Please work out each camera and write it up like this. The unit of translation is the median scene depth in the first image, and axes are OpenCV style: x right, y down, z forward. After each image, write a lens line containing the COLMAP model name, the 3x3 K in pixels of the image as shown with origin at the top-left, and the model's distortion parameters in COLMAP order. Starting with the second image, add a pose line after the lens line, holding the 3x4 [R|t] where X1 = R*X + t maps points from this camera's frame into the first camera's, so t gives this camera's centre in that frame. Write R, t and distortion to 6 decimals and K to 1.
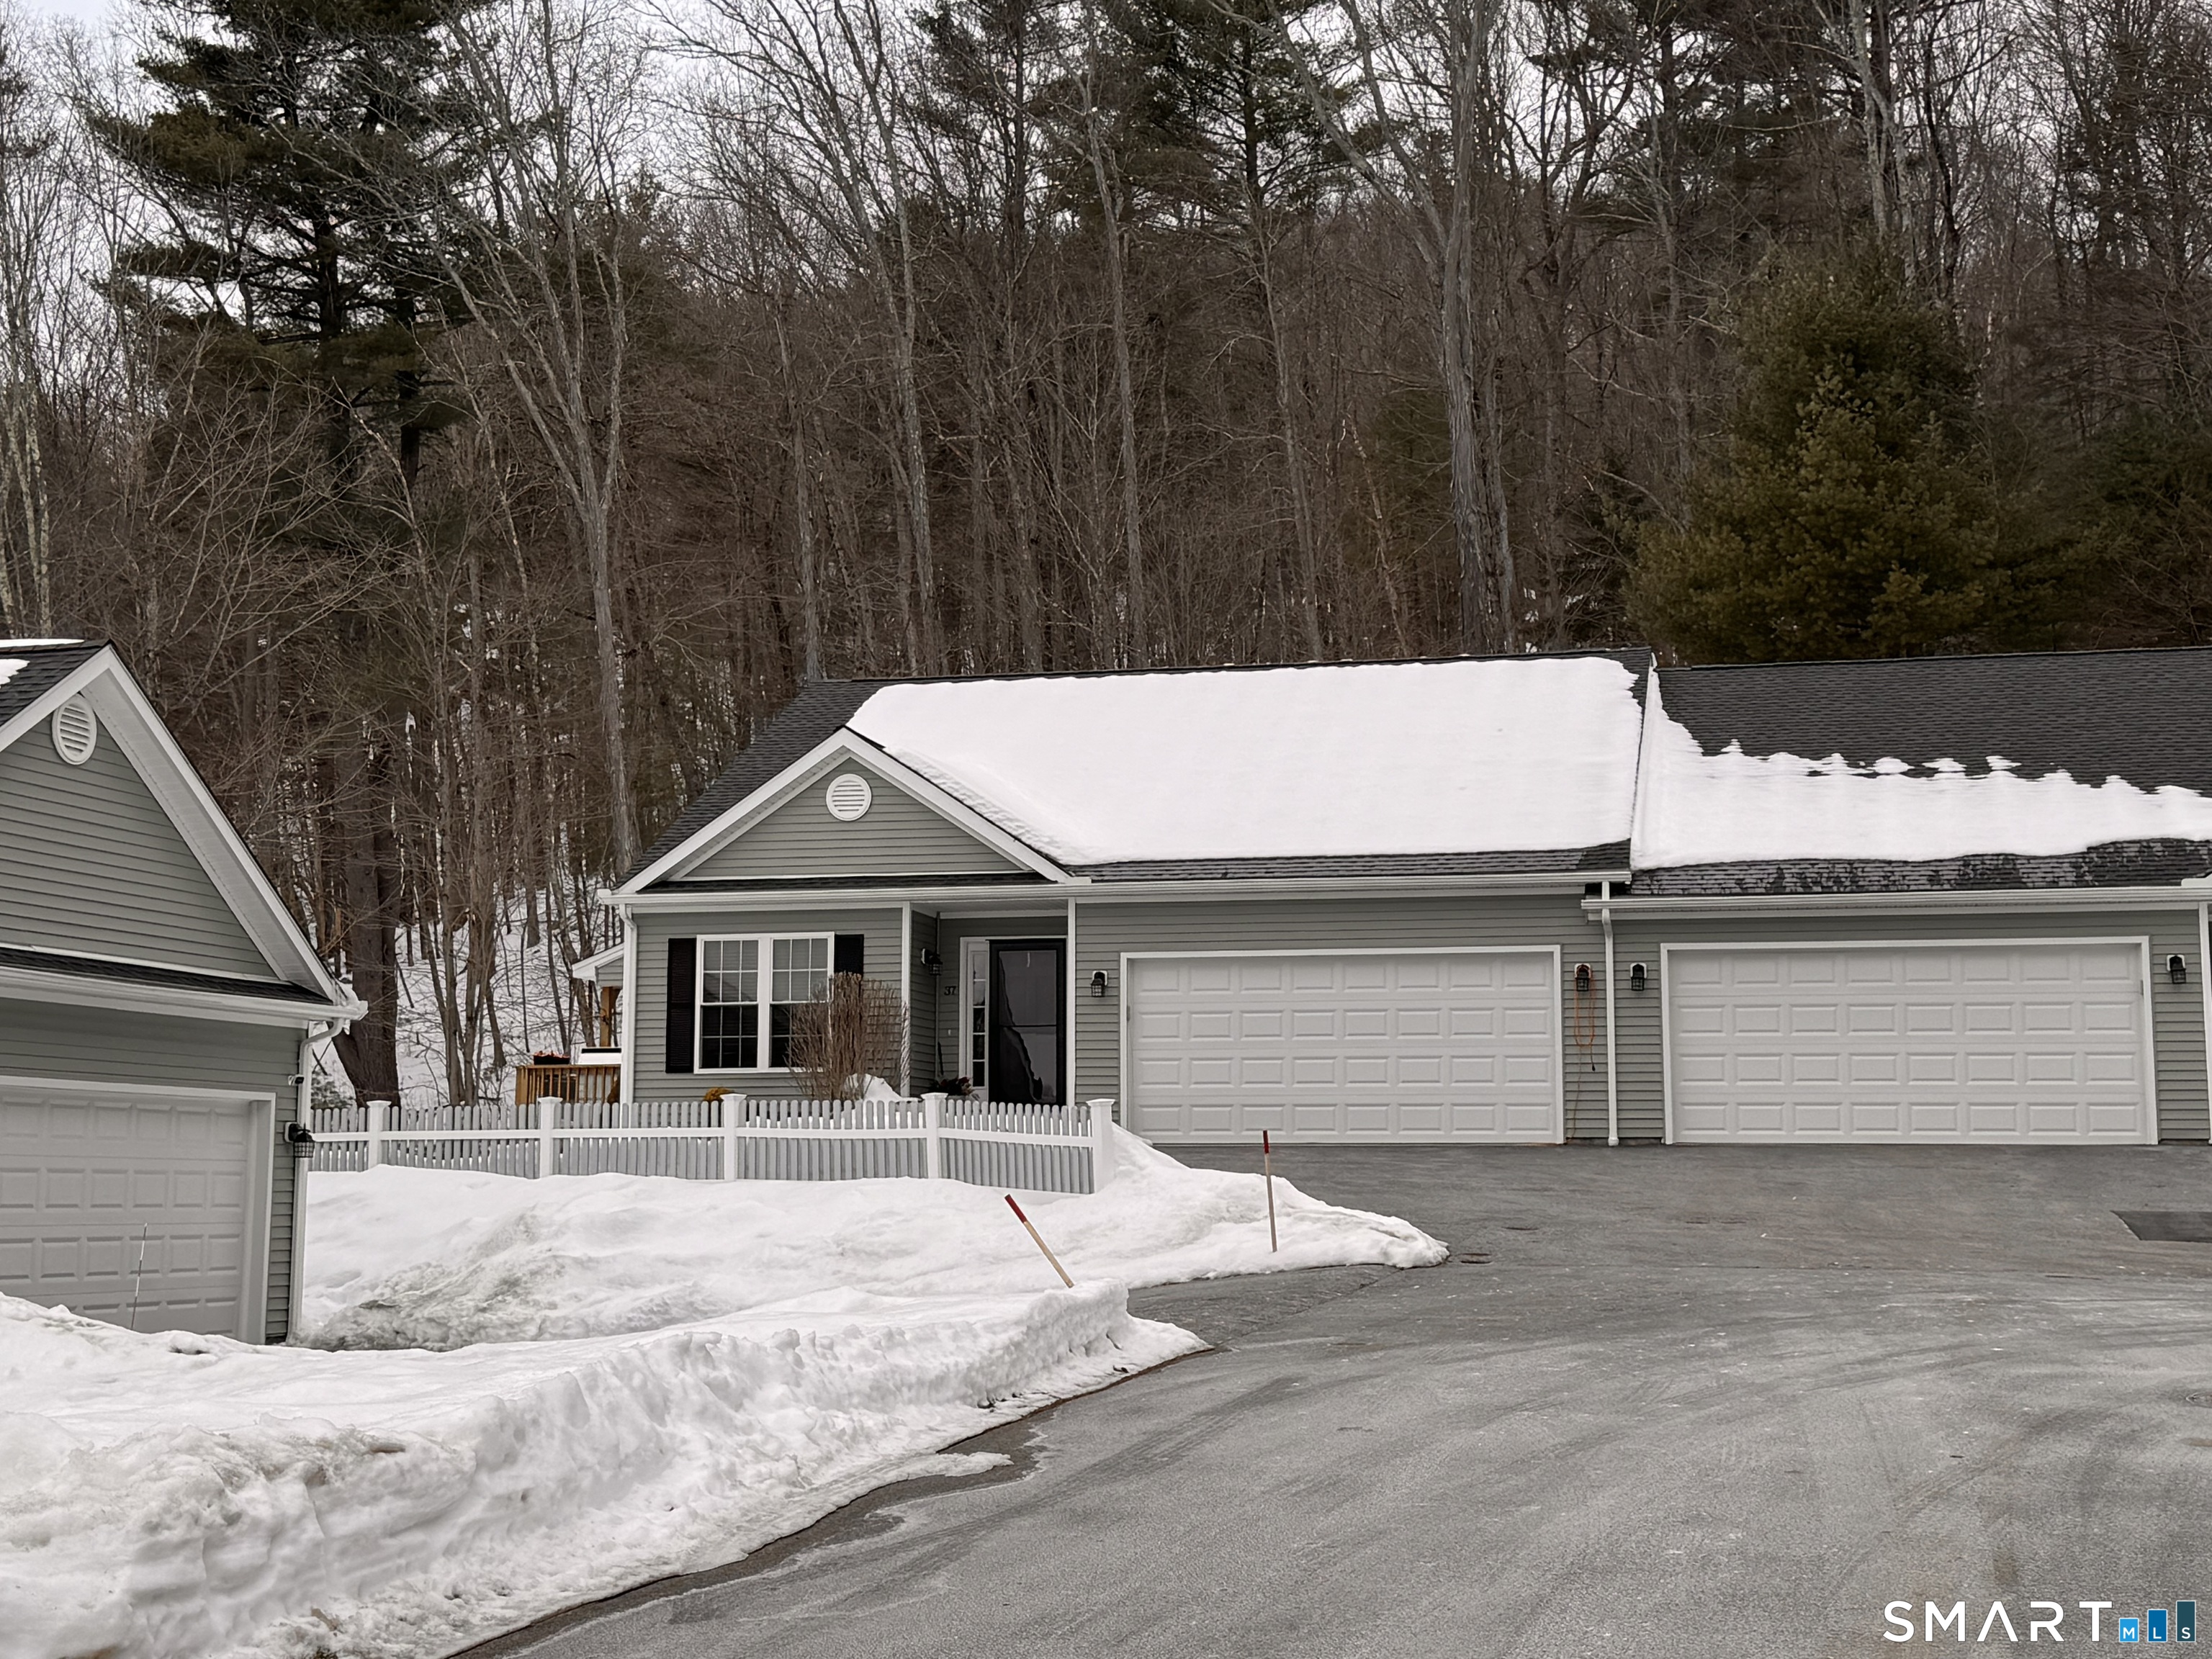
lens RADIAL K [[2987.0, 0, 1106.0], [0, 2987.0, 829.5], [0, 0, 1]] dist [0.104650, -0.016344]
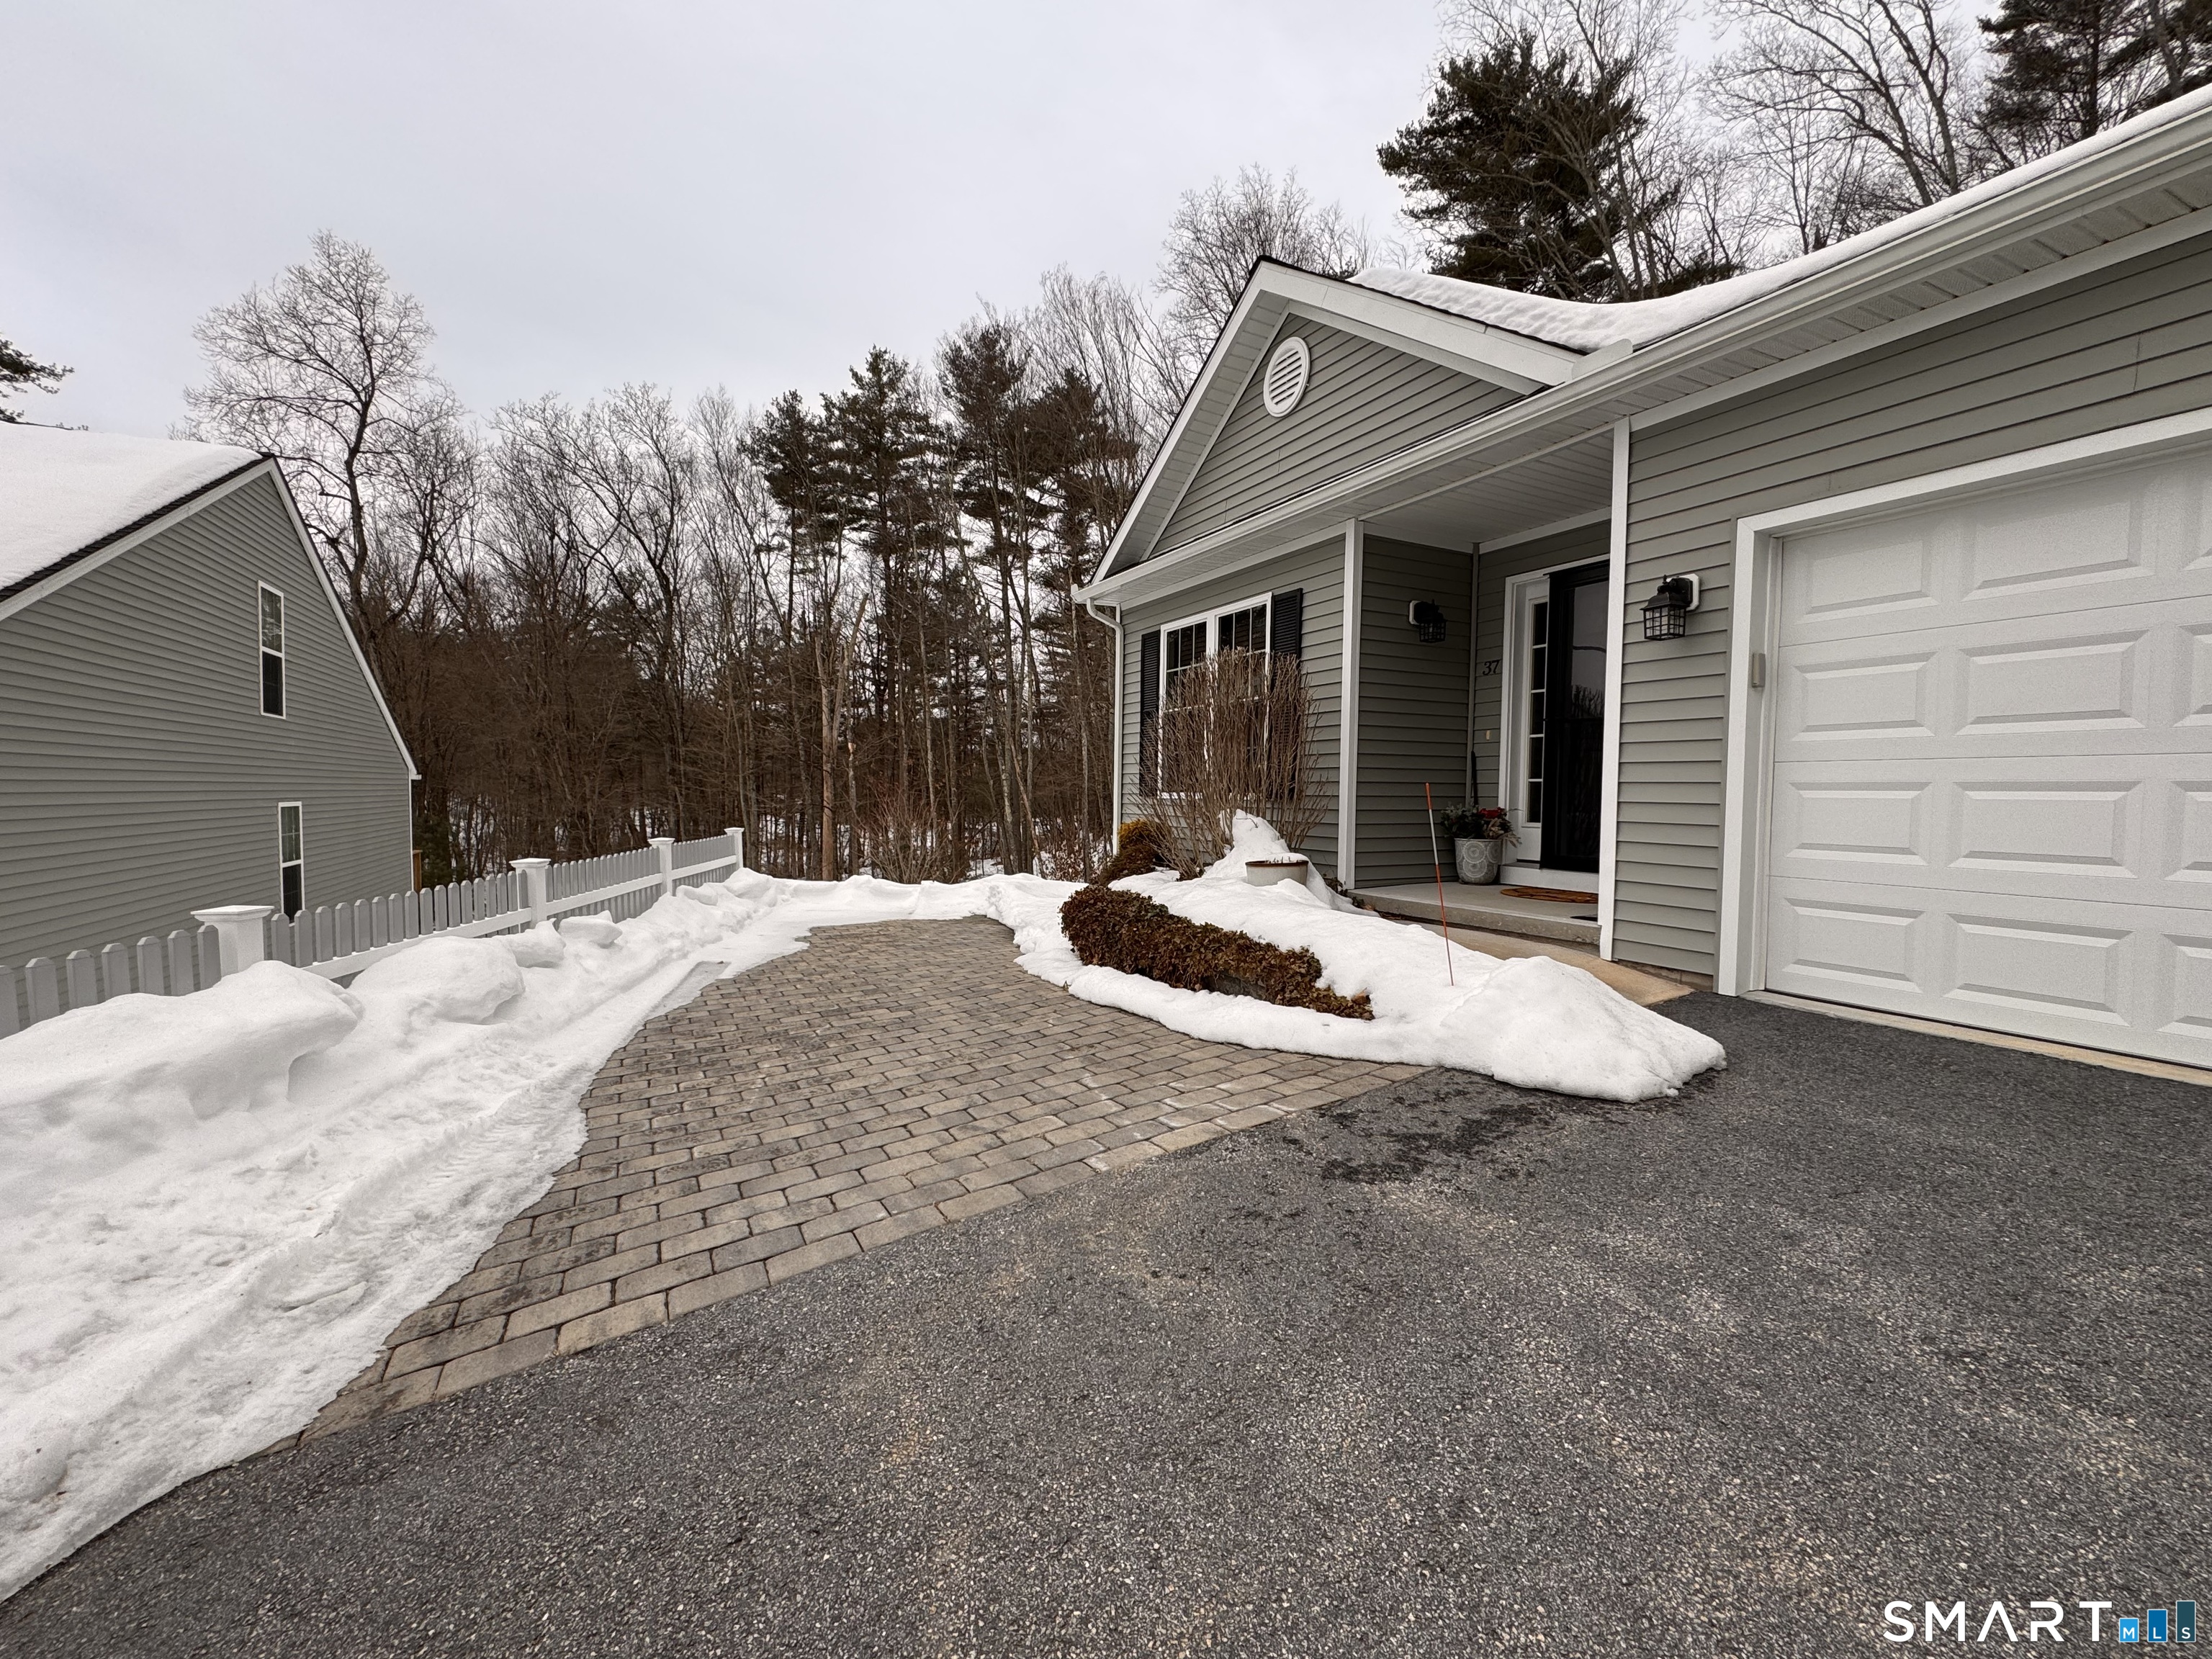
lens RADIAL K [[924.0, 0, 1106.0], [0, 924.0, 829.5], [0, 0, 1]] dist [0.000973, -0.000460]
pose [[0.644962, 0.036468, -0.763344, 0.047755], [0.084713, 0.989293, 0.118838, 0.062076], [0.759505, -0.141311, 0.634967, 0.875999]]
